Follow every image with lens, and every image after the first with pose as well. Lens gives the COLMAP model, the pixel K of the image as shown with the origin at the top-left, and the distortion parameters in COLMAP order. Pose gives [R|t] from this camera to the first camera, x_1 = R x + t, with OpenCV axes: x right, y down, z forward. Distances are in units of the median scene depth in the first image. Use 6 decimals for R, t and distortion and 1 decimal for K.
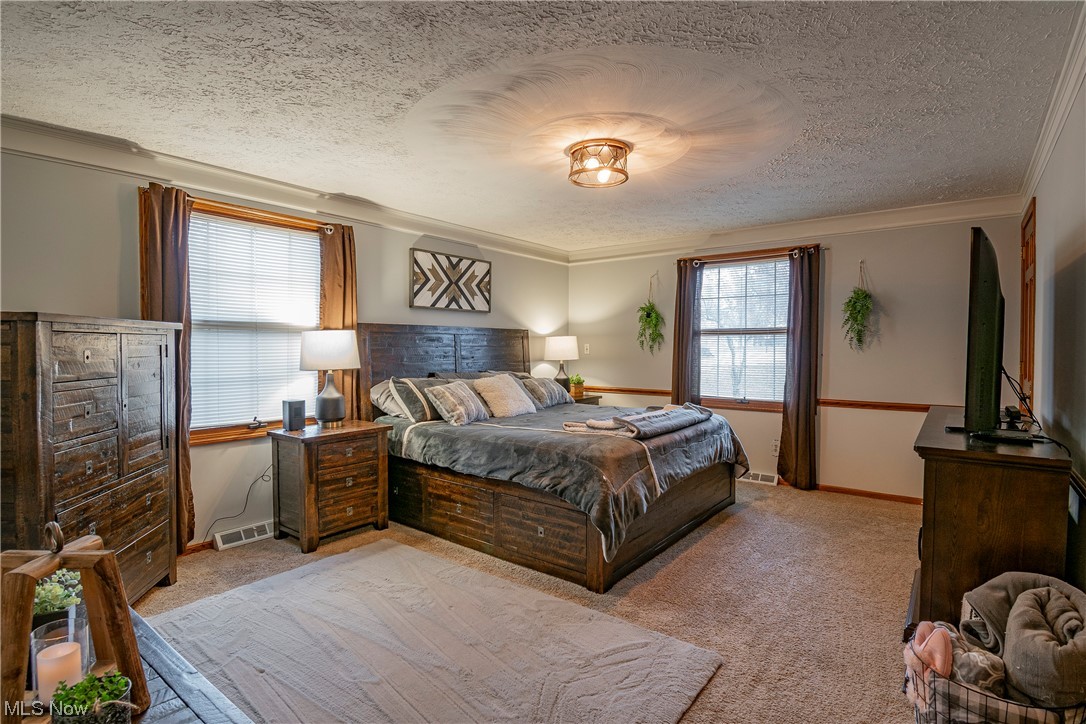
lens RADIAL K [[538.7, 0, 543.4], [0, 538.7, 360.7], [0, 0, 1]] dist [0.000585, -0.000099]
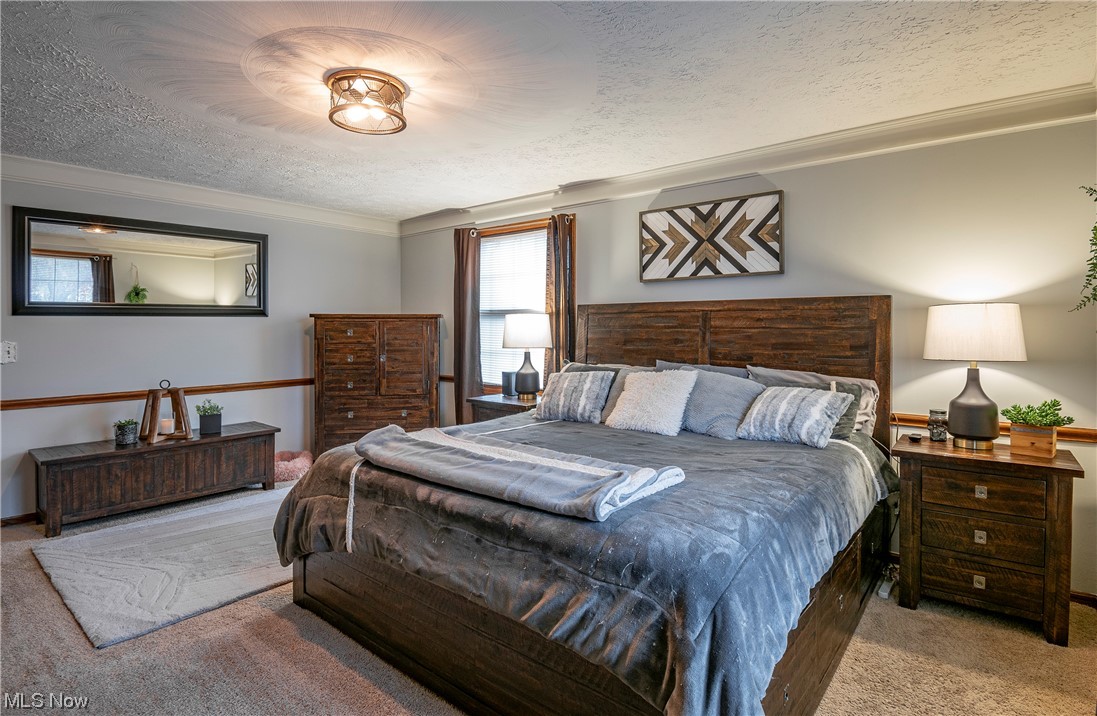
lens RADIAL K [[569.5, 0, 580.3], [0, 569.5, 334.4], [0, 0, 1]] dist [0.003458, 0.000014]
pose [[-0.020530, 0.010602, -0.999733, 0.611771], [-0.026738, 0.999580, 0.011150, -0.022086], [0.999432, 0.026960, -0.020238, 0.861153]]
